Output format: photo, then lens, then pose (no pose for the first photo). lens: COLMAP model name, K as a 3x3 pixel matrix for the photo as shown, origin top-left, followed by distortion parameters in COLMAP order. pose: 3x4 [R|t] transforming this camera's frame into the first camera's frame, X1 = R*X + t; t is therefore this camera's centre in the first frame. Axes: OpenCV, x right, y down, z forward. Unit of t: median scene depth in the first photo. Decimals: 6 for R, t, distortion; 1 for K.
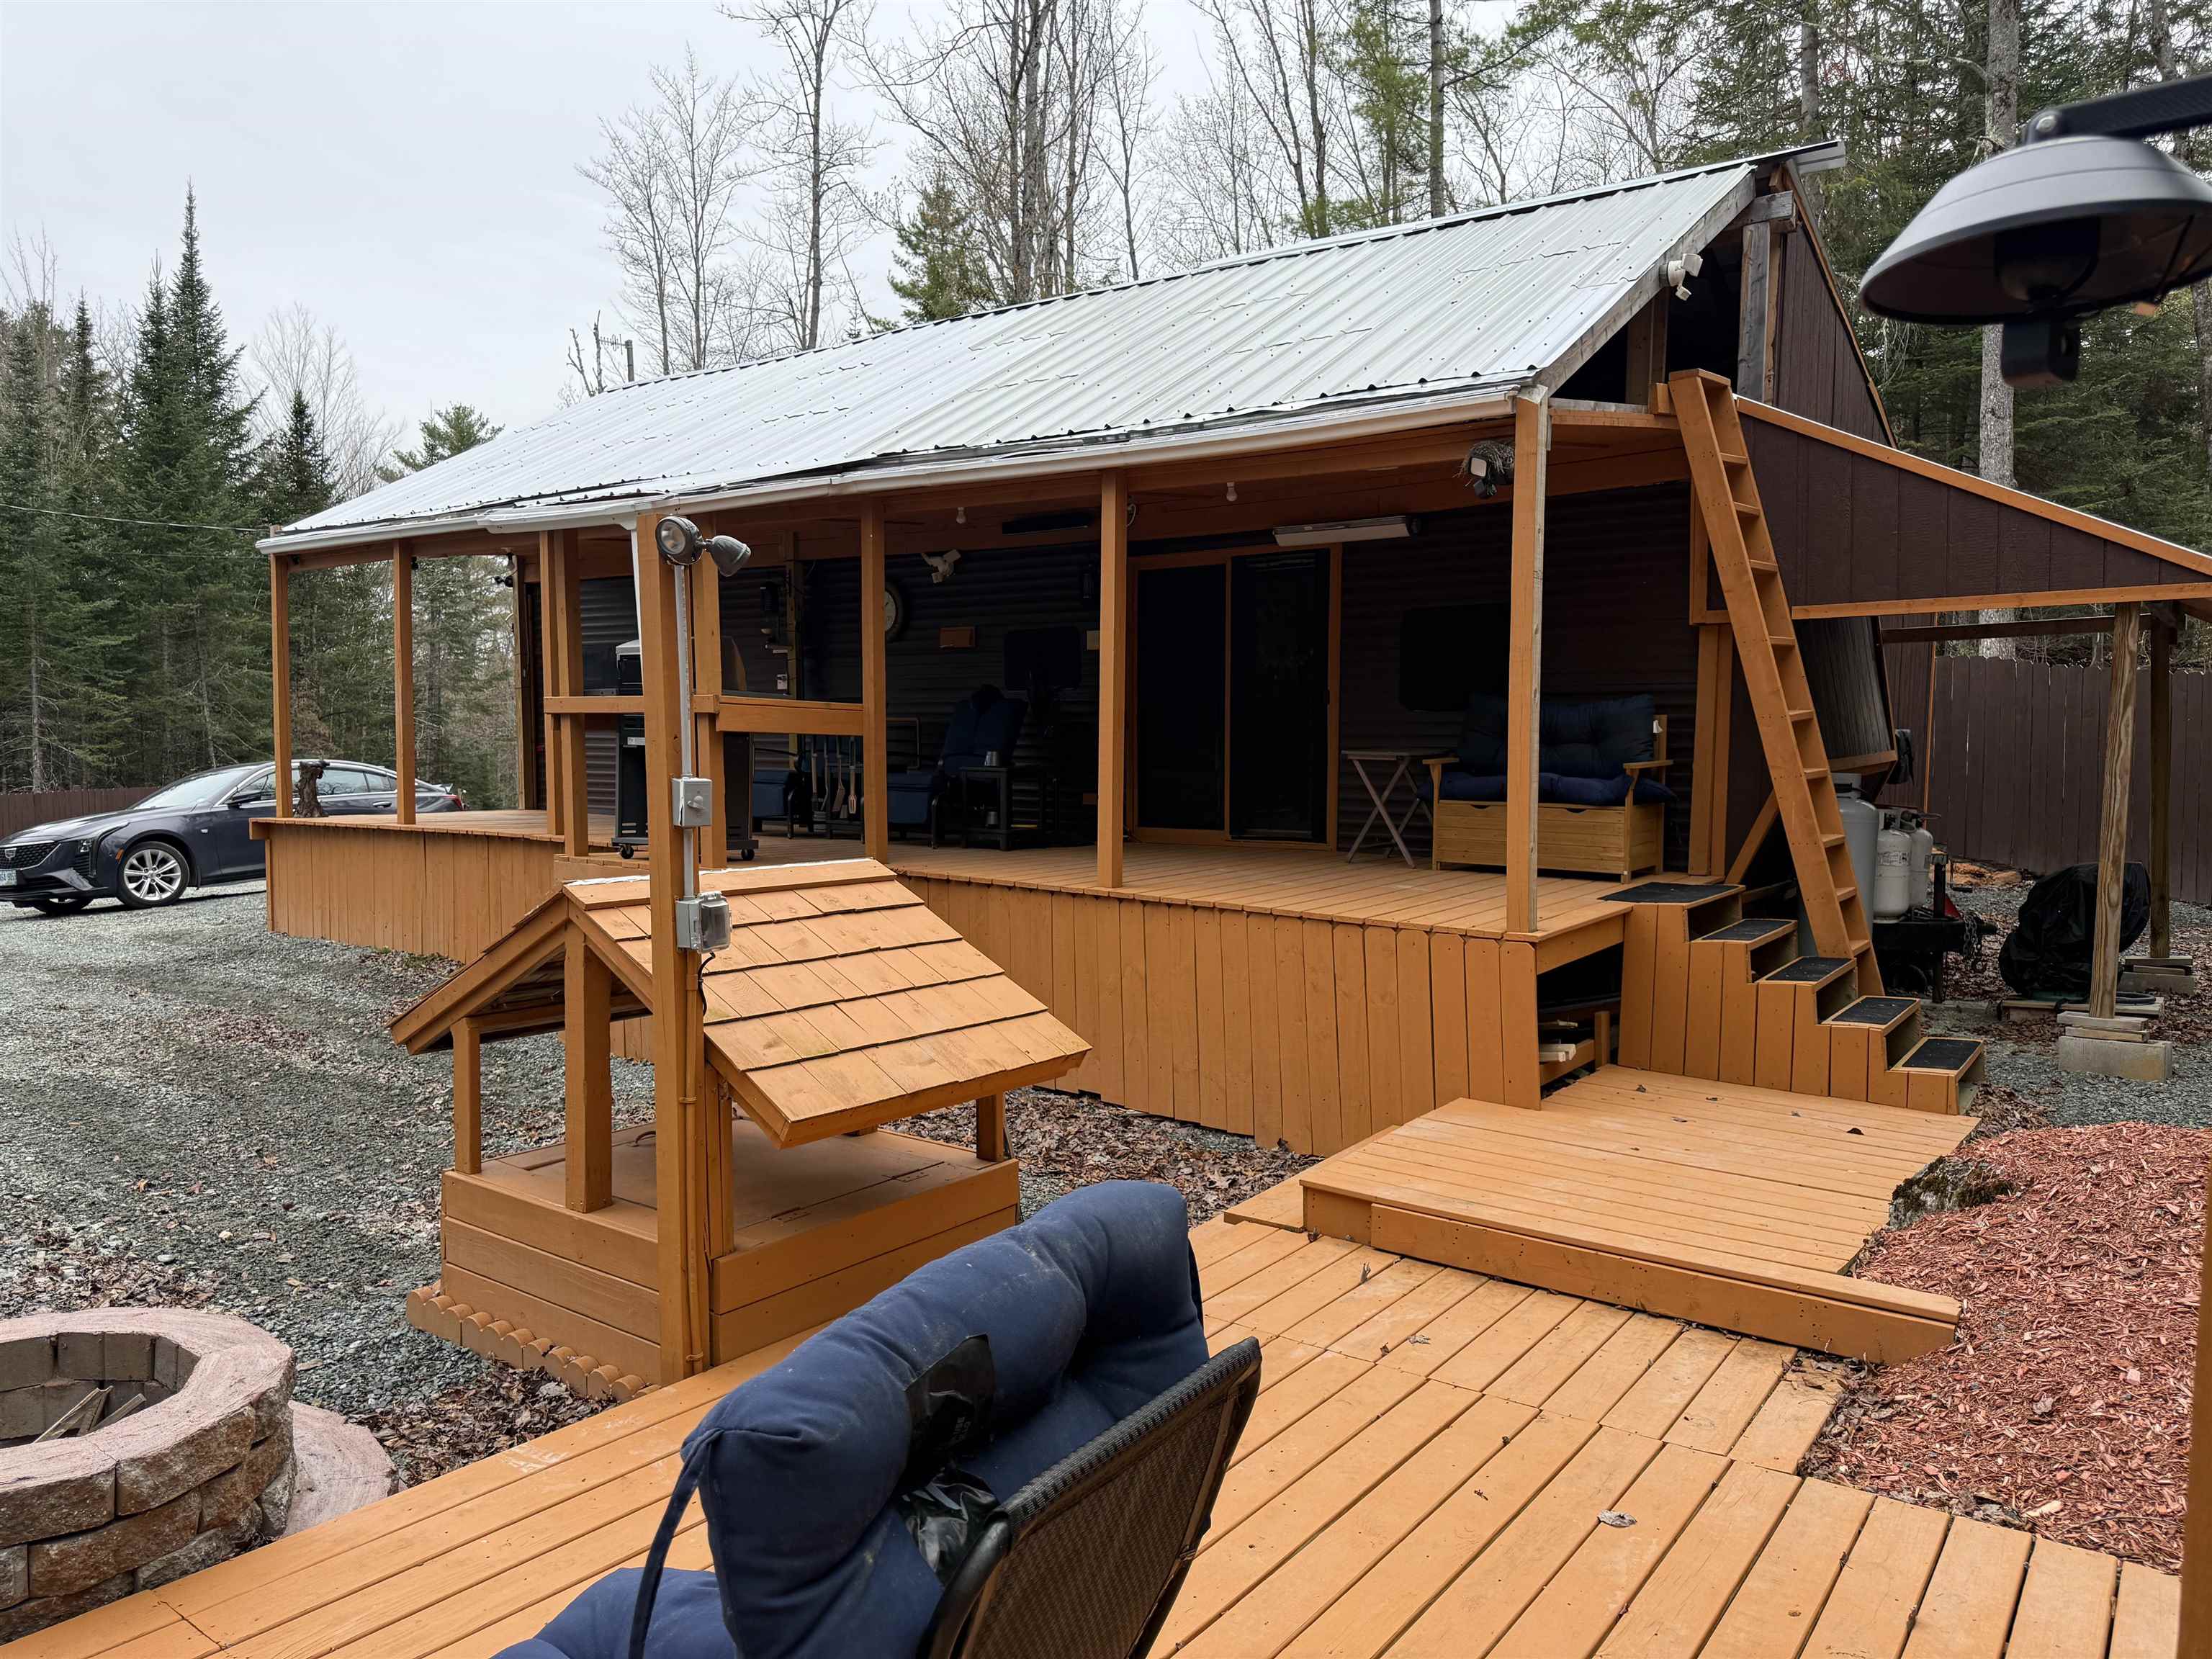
lens RADIAL K [[1521.4, 0, 1101.8], [0, 1521.4, 818.1], [0, 0, 1]] dist [0.063678, 0.000998]
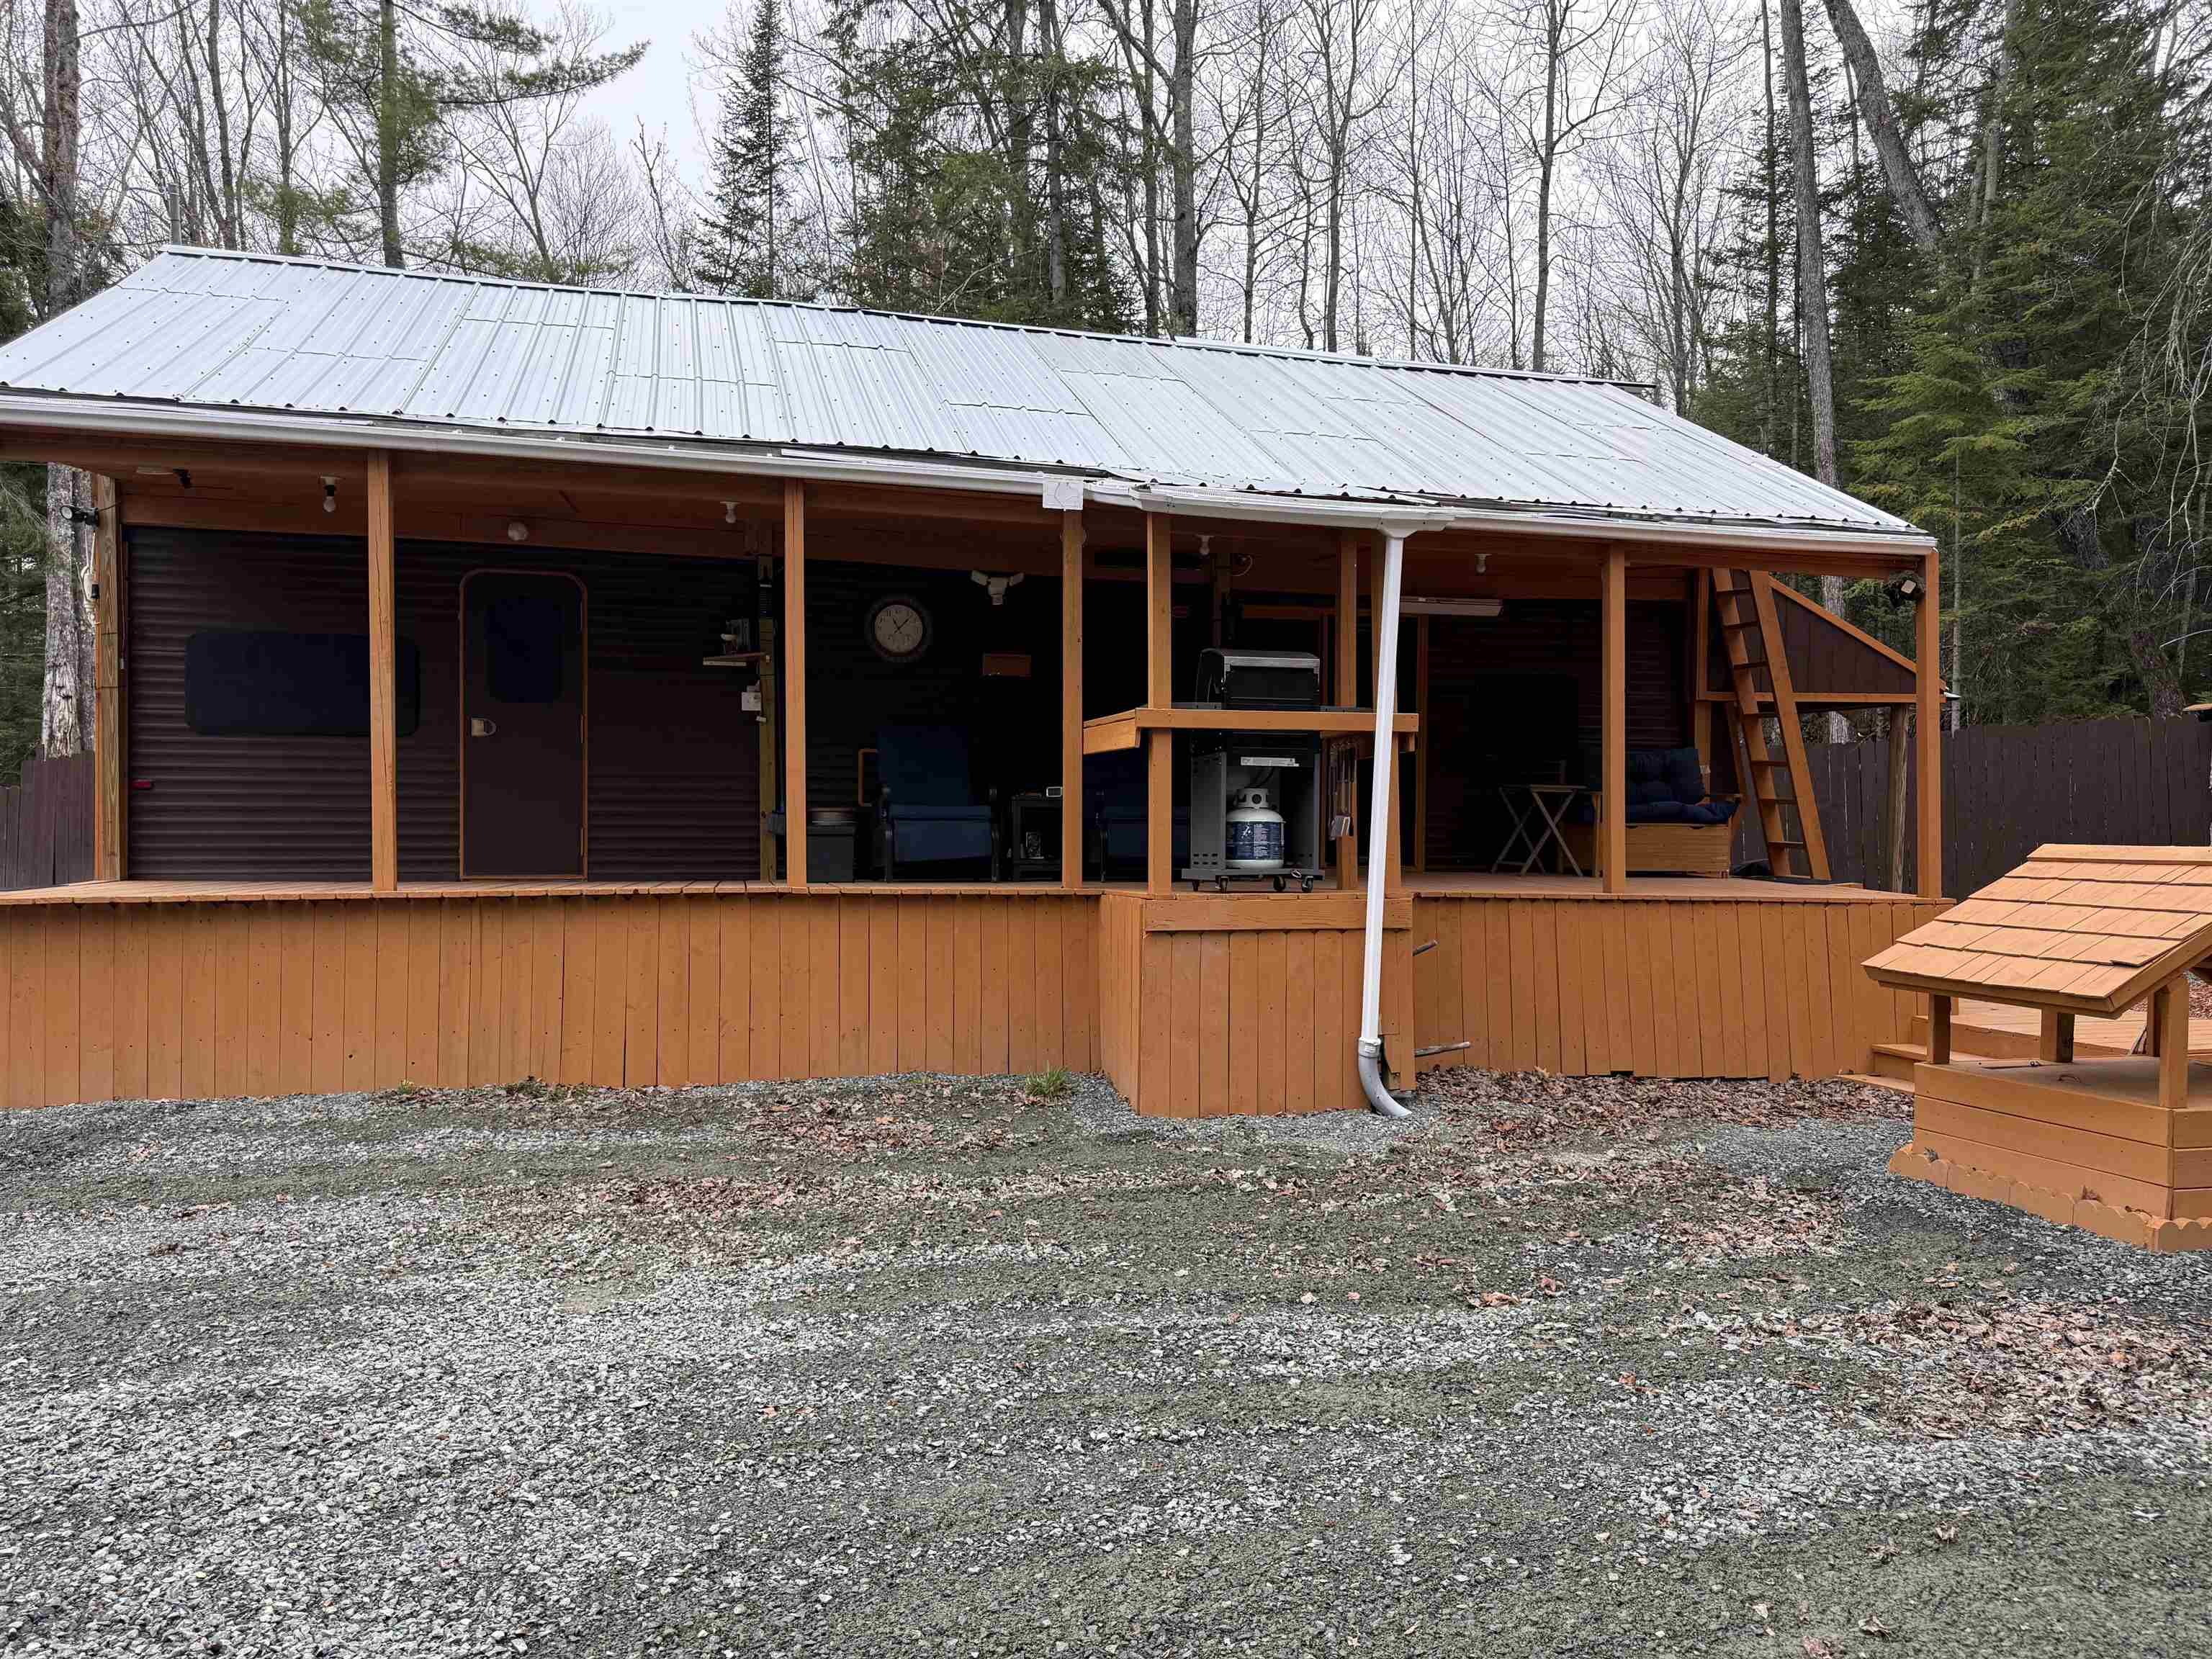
lens RADIAL K [[1521.4, 0, 1108.6], [0, 1521.4, 837.4], [0, 0, 1]] dist [0.063678, 0.000998]
pose [[0.611142, -0.014068, 0.791396, -1.050738], [0.043308, 0.998939, -0.015686, 0.003869], [-0.790336, 0.043860, 0.611102, 0.520032]]
